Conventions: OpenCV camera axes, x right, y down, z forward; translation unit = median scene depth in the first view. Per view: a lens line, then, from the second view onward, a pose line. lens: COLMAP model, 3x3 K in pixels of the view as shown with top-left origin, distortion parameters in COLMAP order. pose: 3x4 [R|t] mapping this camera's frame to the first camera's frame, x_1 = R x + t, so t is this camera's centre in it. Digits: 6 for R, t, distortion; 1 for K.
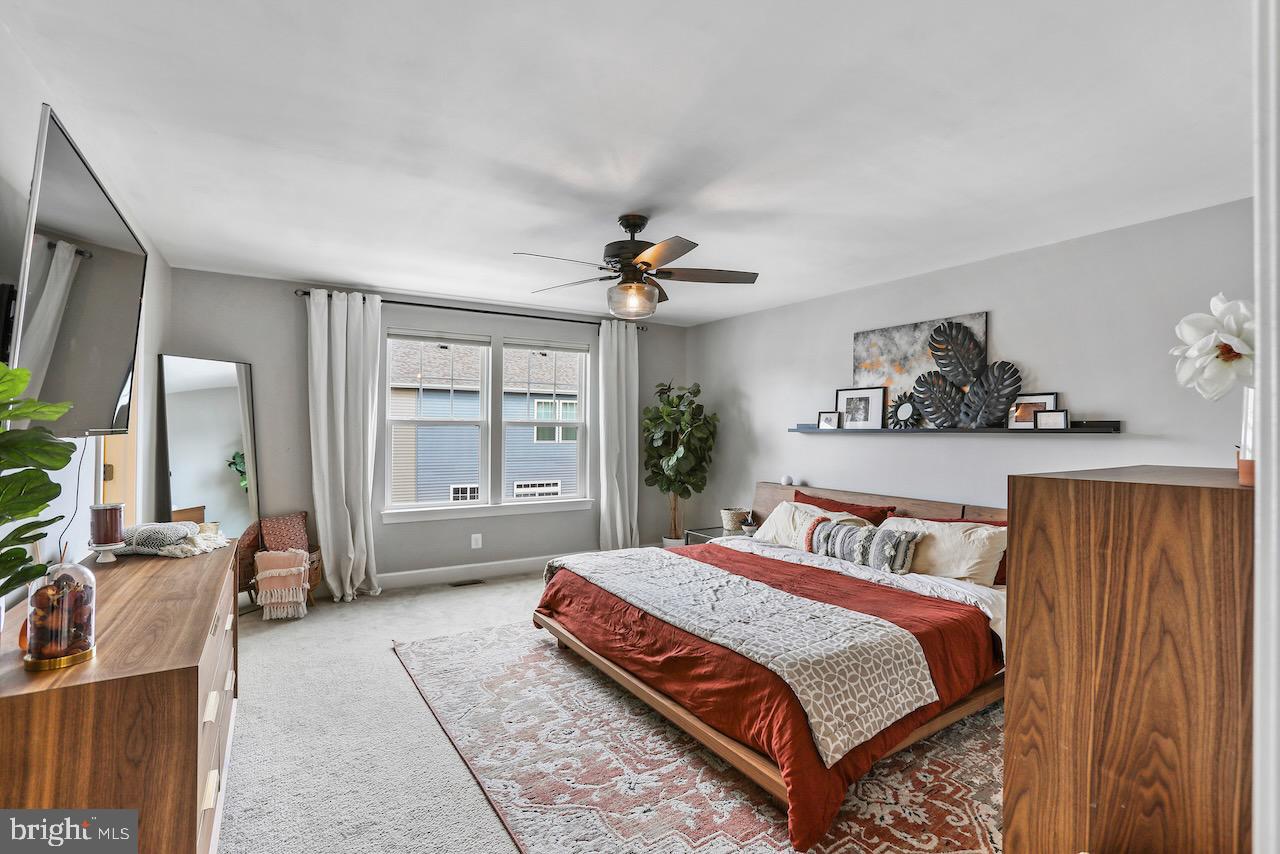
lens RADIAL K [[581.9, 0, 646.7], [0, 581.9, 416.5], [0, 0, 1]] dist [-0.041151, 0.004376]
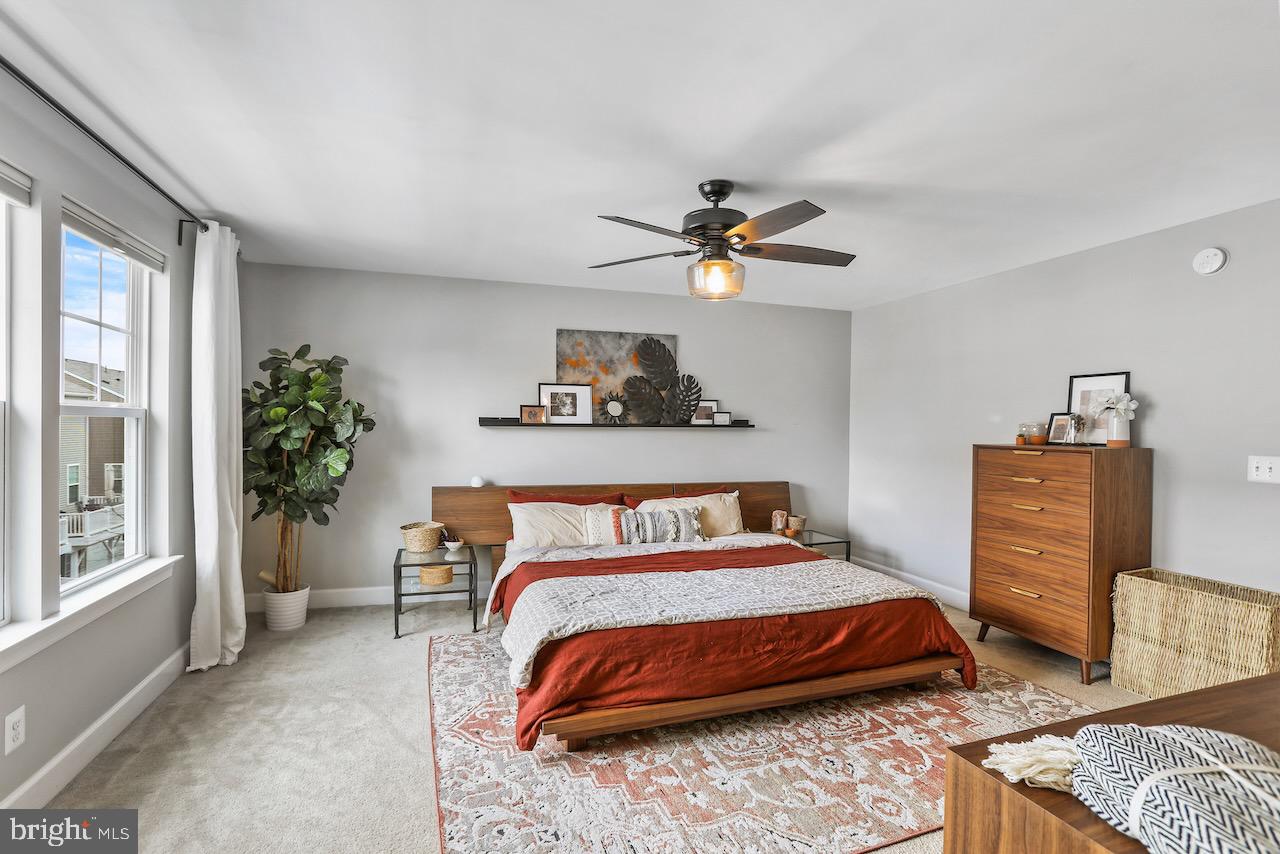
lens RADIAL K [[581.9, 0, 644.1], [0, 581.9, 433.0], [0, 0, 1]] dist [-0.041151, 0.004376]
pose [[0.246890, -0.016512, 0.968903, -0.741550], [-0.030988, 0.999209, 0.024925, 0.010799], [-0.968548, -0.036178, 0.246183, 0.744069]]
